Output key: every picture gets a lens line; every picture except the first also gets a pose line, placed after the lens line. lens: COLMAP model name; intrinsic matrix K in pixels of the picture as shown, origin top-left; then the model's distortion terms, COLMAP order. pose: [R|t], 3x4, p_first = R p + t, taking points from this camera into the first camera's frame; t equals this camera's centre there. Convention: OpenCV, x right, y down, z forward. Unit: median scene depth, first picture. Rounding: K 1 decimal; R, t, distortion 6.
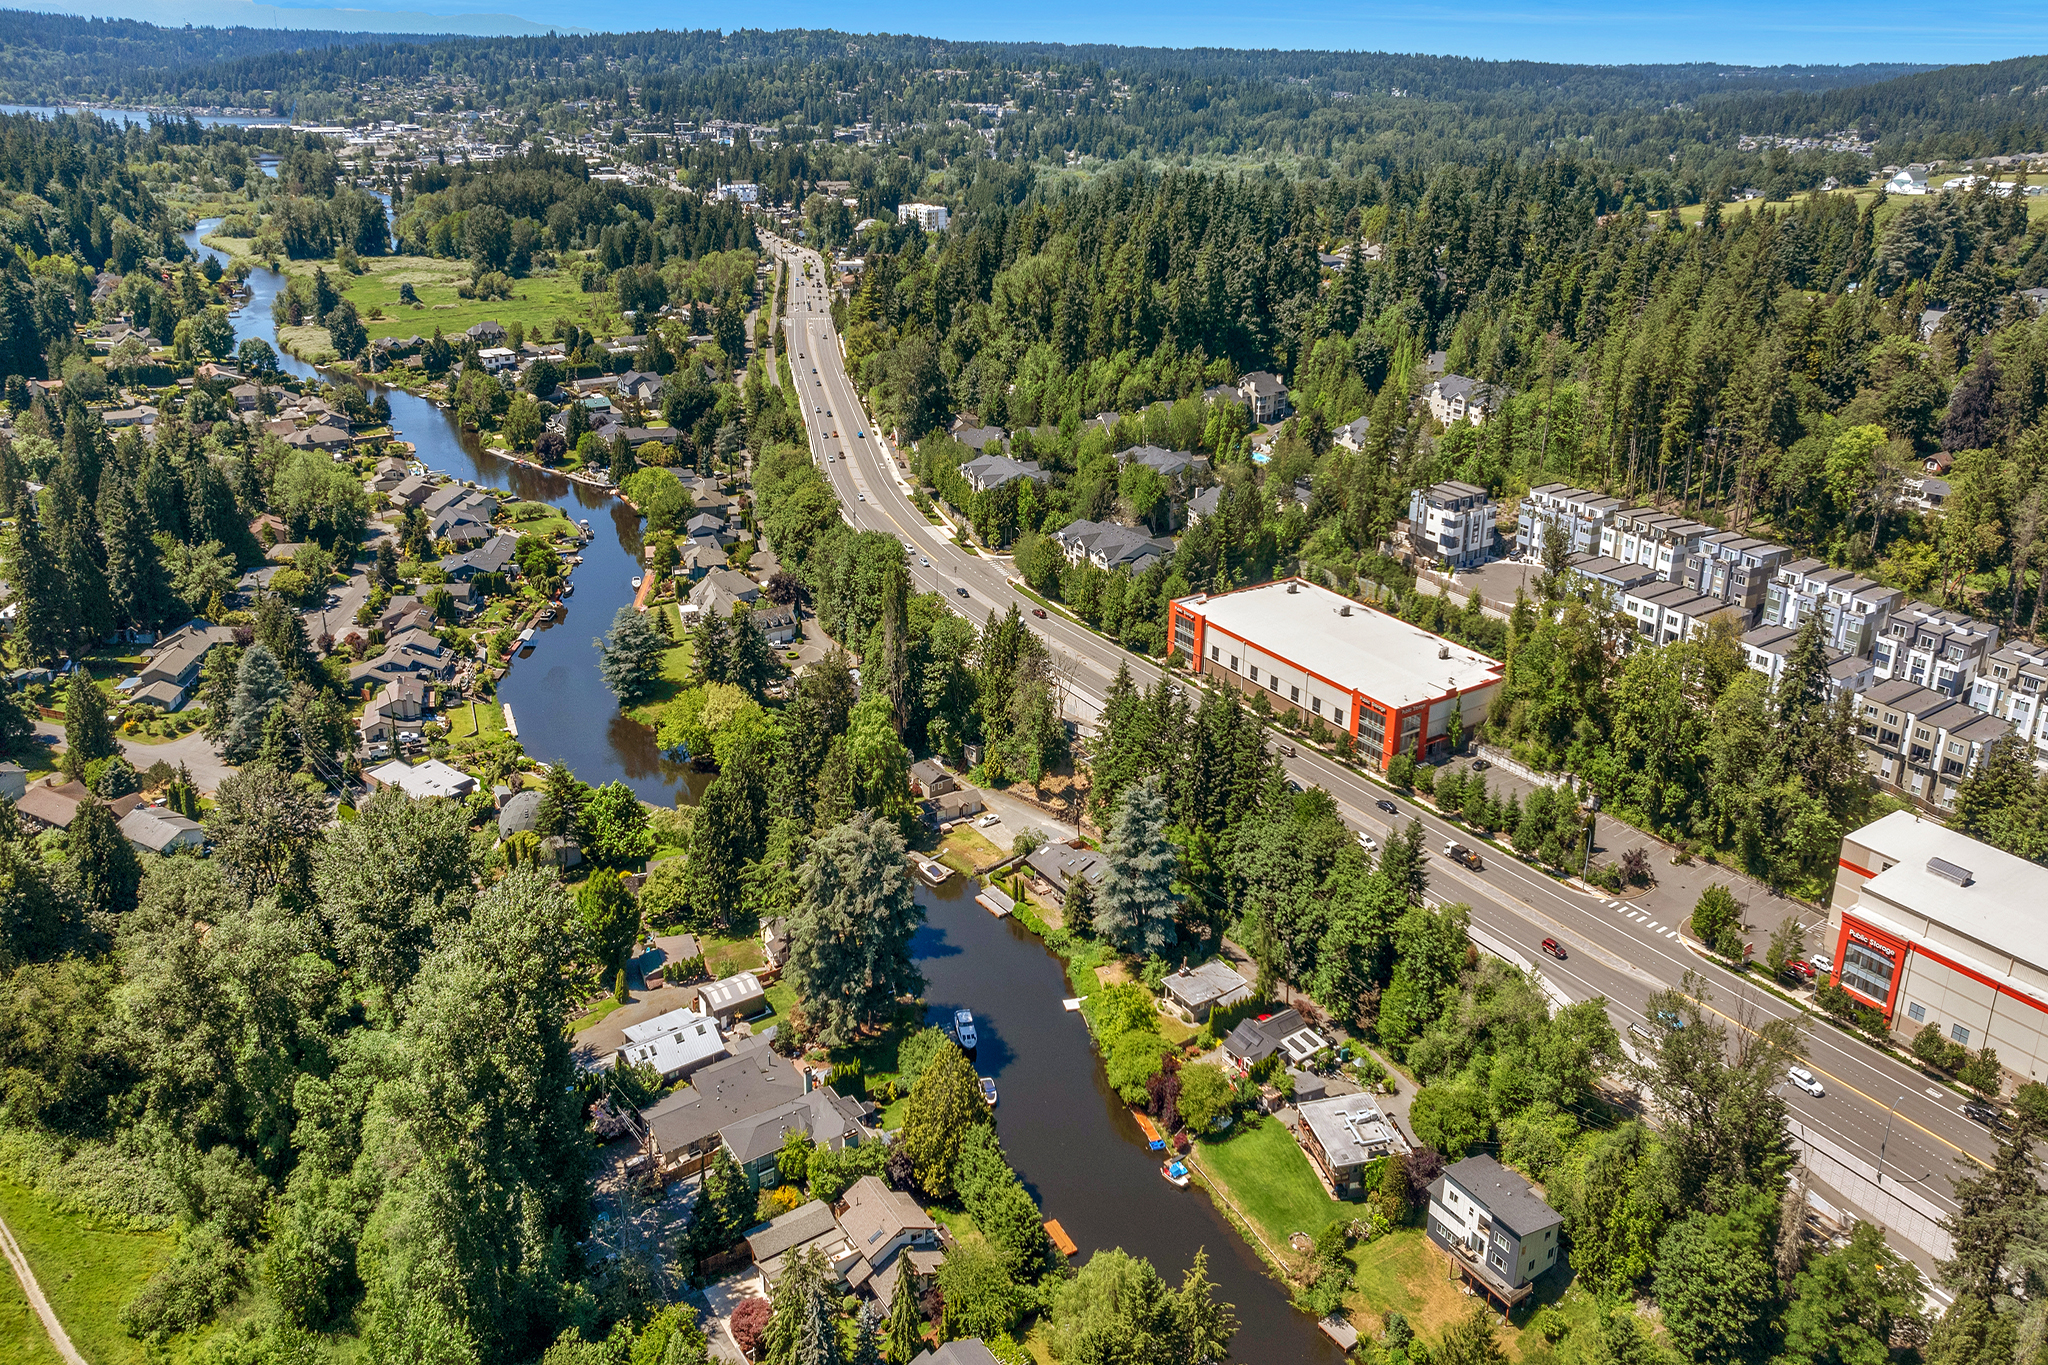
lens RADIAL K [[1322.4, 0, 1049.7], [0, 1322.4, 761.8], [0, 0, 1]] dist [0.000665, -0.000828]
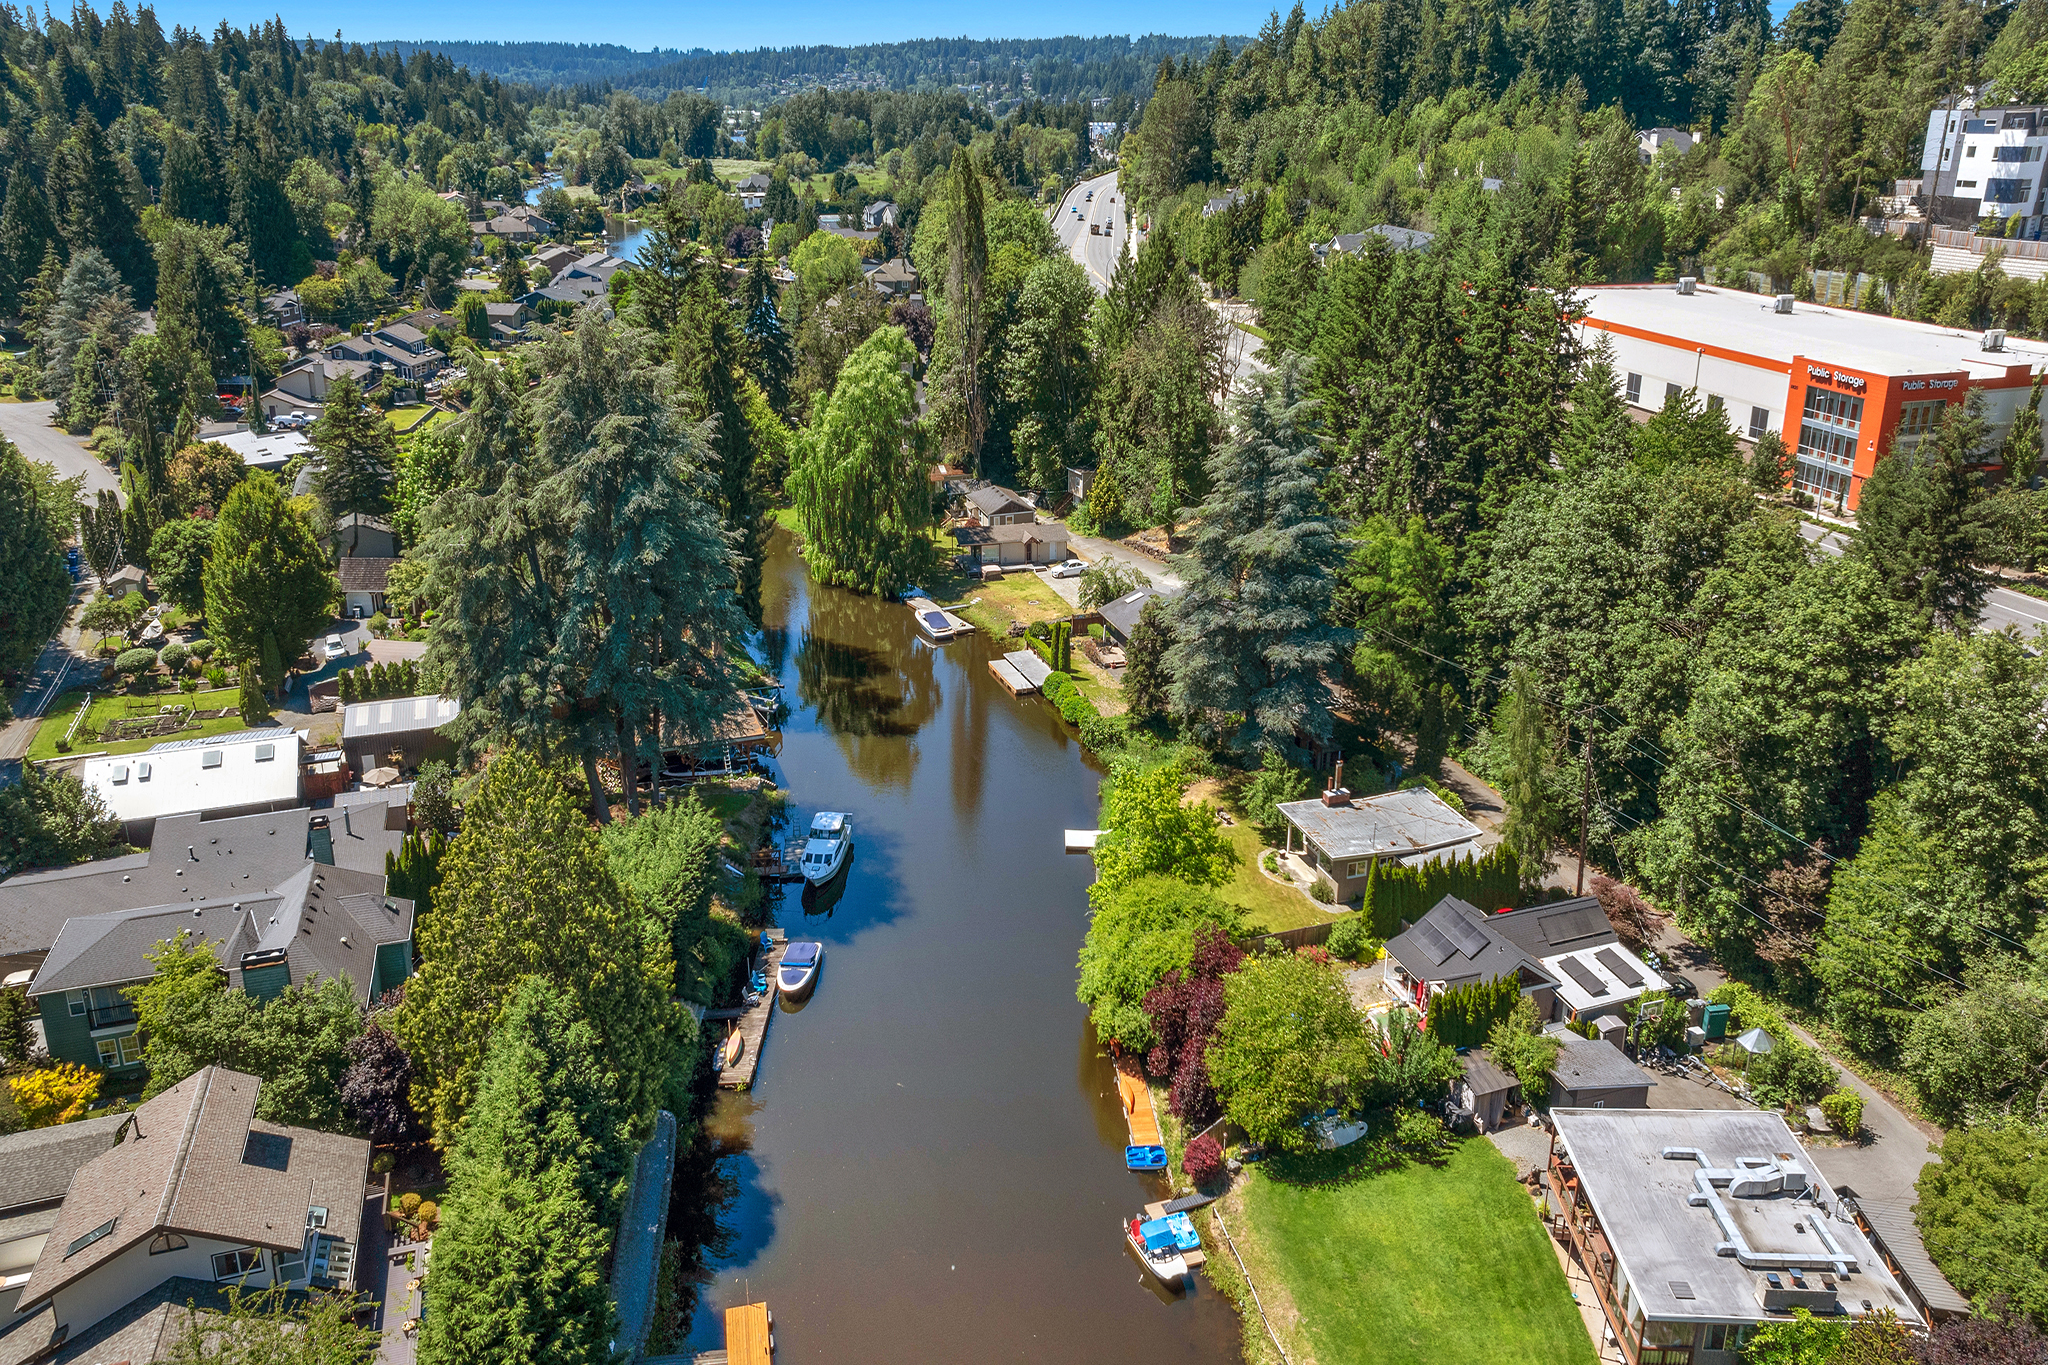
lens RADIAL K [[1564.7, 0, 897.7], [0, 1564.7, 587.9], [0, 0, 1]] dist [-0.020255, 0.003693]
pose [[0.953761, 0.079158, -0.289957, 0.080479], [-0.099896, 0.993340, -0.057408, 0.099954], [0.283481, 0.083720, 0.955316, 0.336390]]
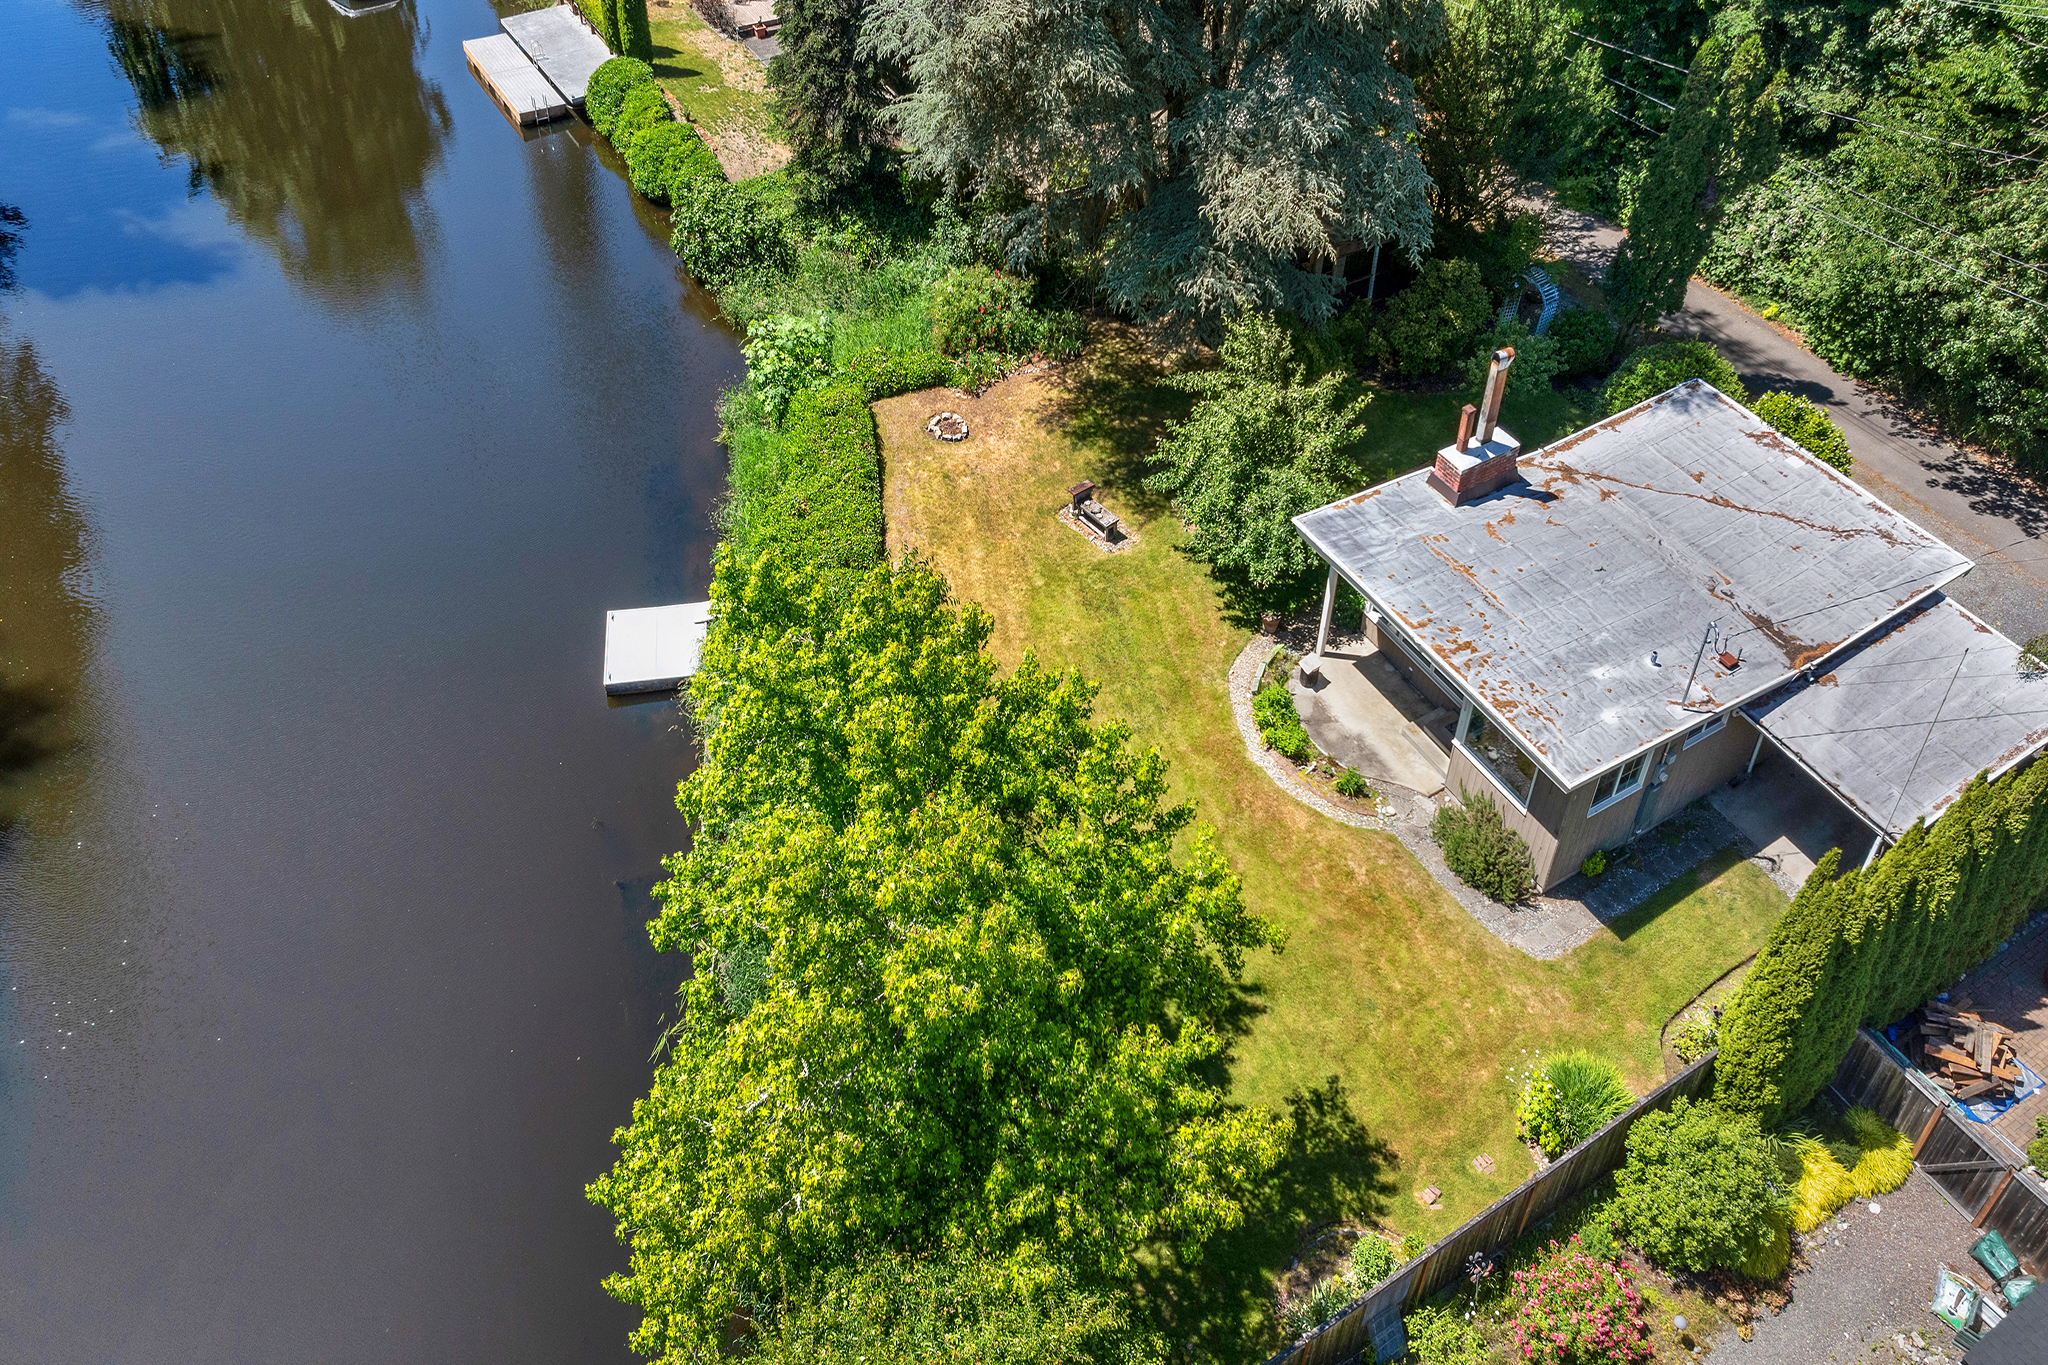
lens RADIAL K [[1785.1, 0, 974.6], [0, 1785.1, 686.8], [0, 0, 1]] dist [-0.011706, -0.002693]
pose [[0.996798, 0.054517, -0.058487, 0.047024], [-0.032149, 0.943042, 0.331118, 0.091160], [0.073207, -0.328177, 0.941775, 0.612022]]
